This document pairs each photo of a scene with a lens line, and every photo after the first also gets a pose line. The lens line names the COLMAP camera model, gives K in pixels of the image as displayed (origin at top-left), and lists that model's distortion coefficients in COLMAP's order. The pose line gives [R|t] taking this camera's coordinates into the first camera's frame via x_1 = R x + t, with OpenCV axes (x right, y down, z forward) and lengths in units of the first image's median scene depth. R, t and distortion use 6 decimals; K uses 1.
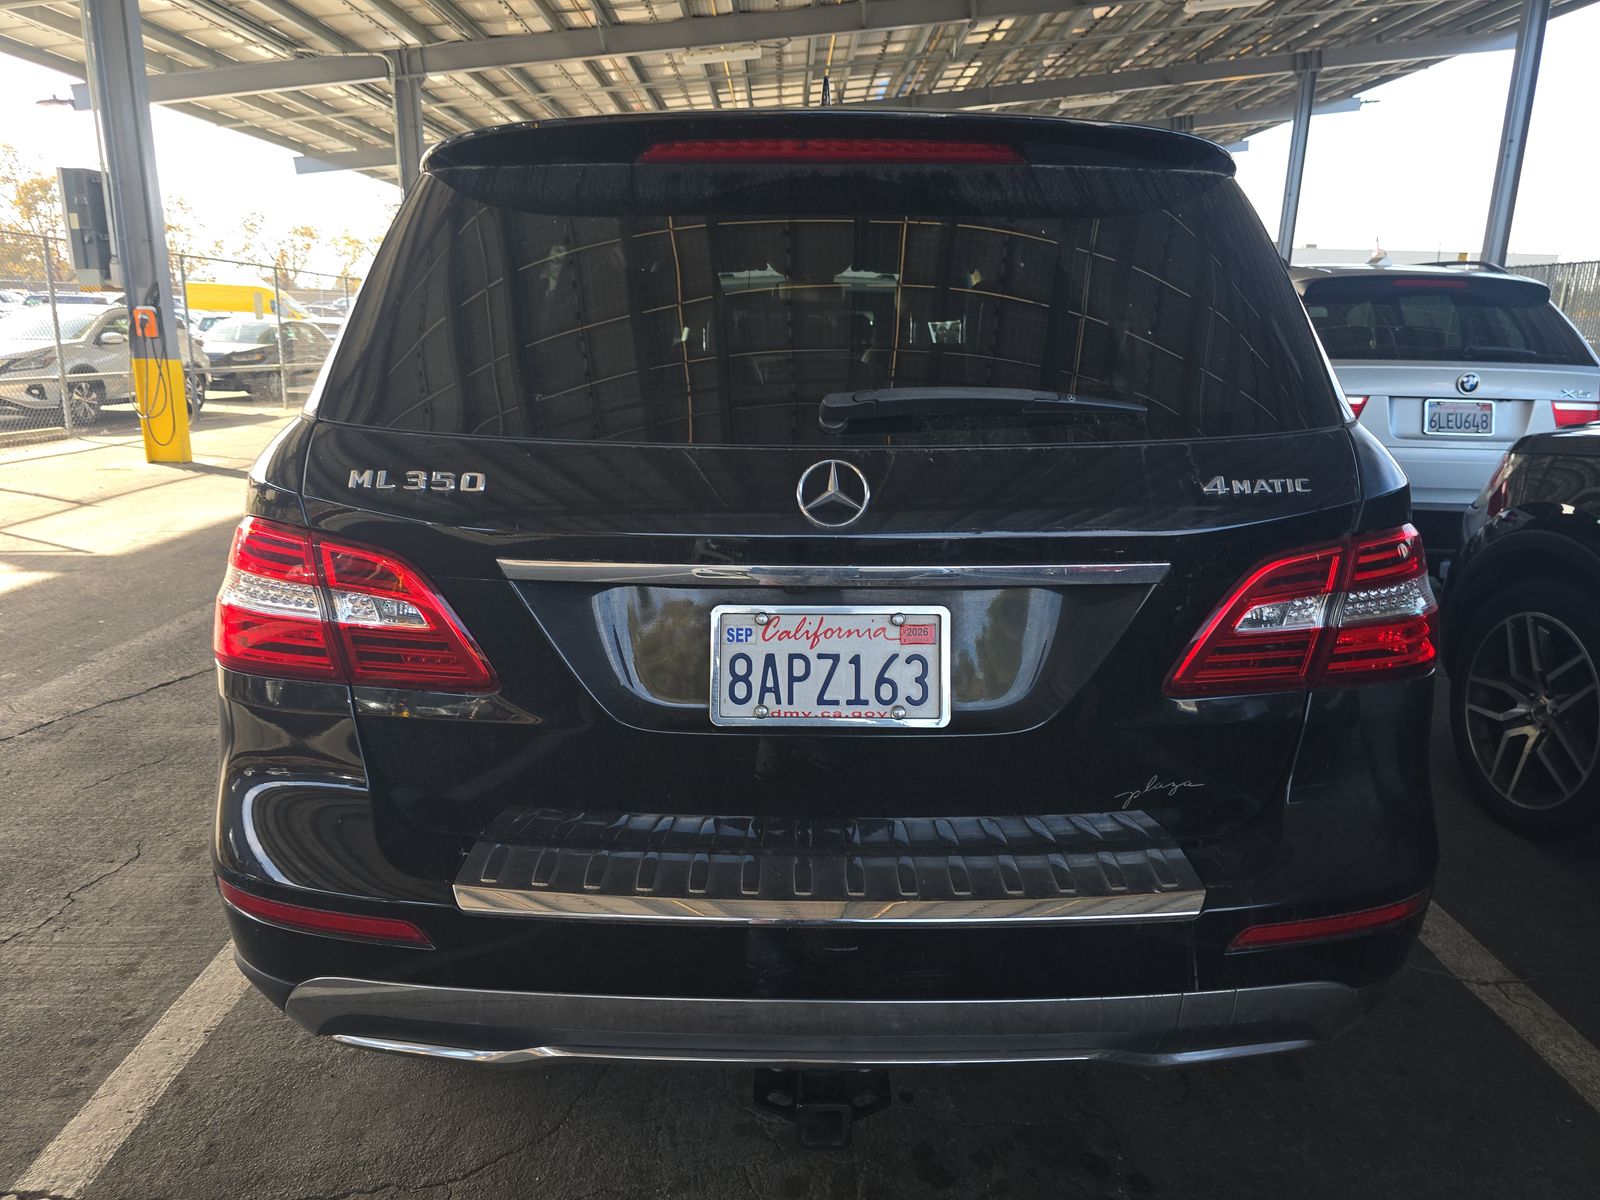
lens RADIAL K [[1084.2, 0, 795.3], [0, 1084.2, 608.0], [0, 0, 1]] dist [0.028226, -0.033860]
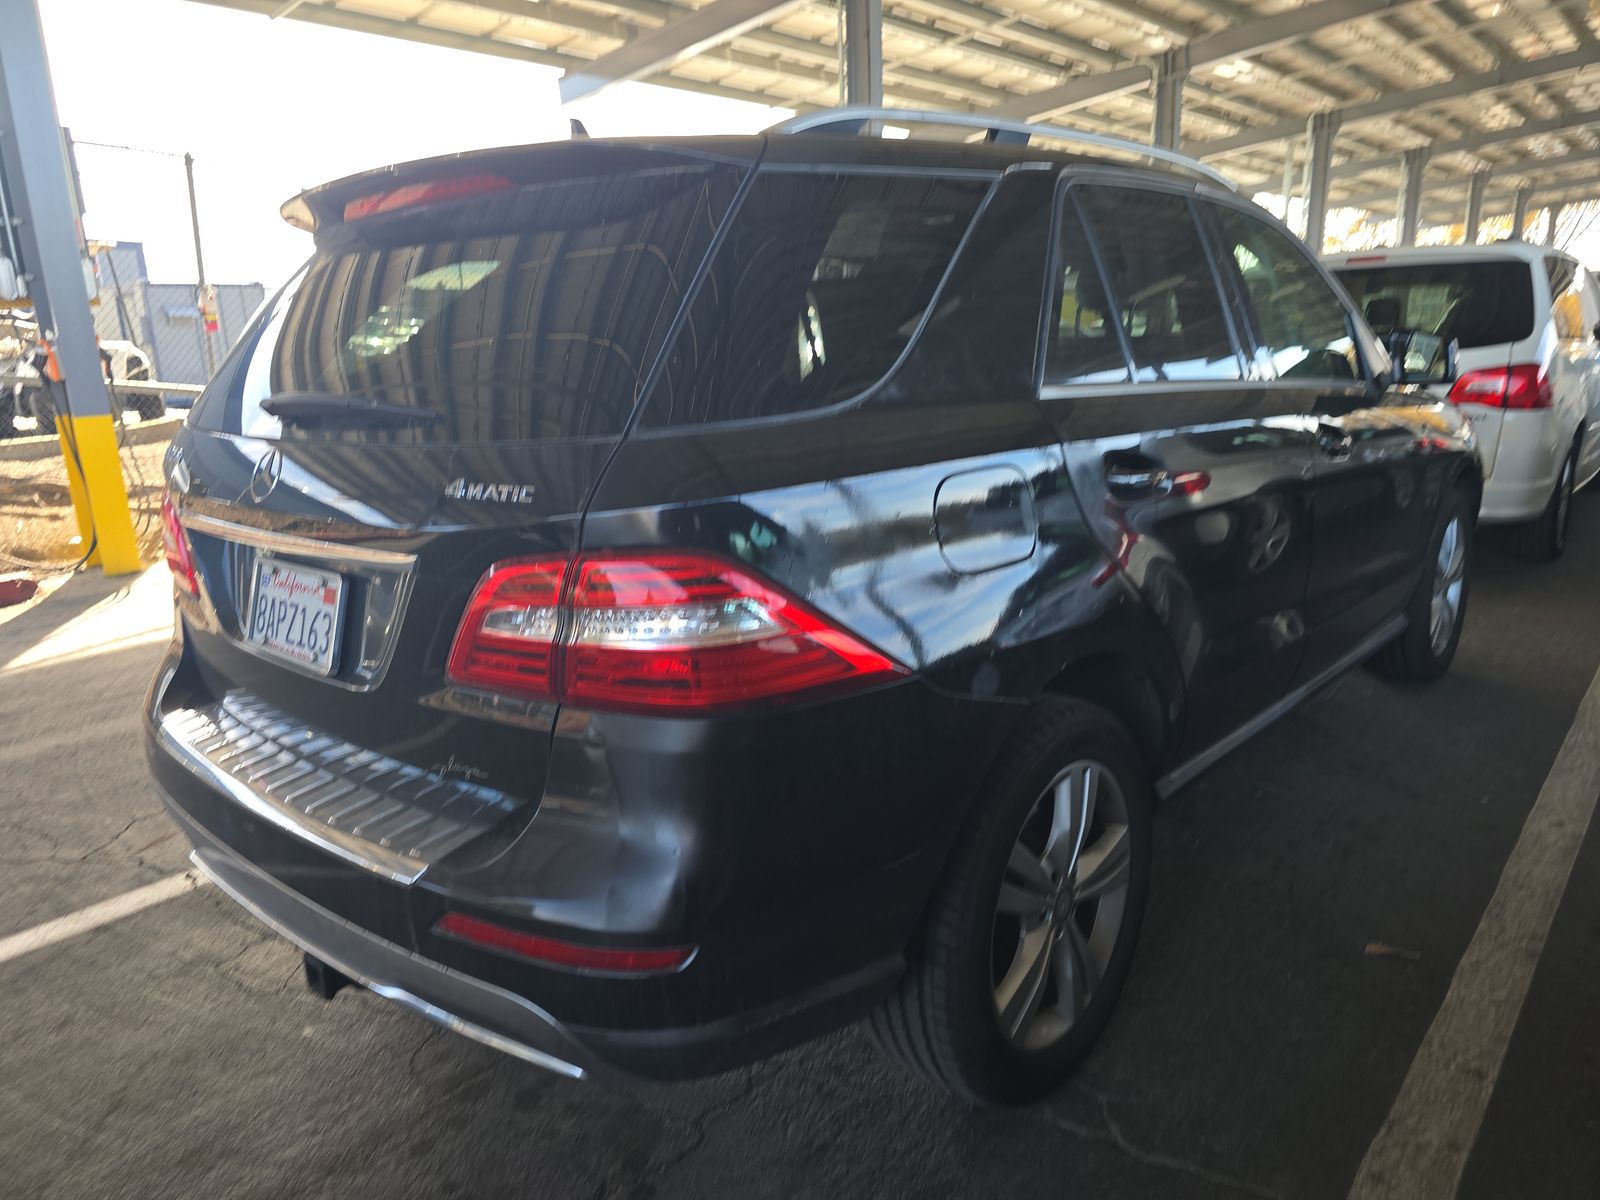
lens RADIAL K [[1084.2, 0, 800.1], [0, 1084.2, 602.3], [0, 0, 1]] dist [0.028226, -0.033860]
pose [[0.733984, 0.121114, -0.668281, 1.301340], [-0.121715, 0.991498, 0.046010, -0.089385], [0.668171, 0.047569, 0.742485, 0.431567]]
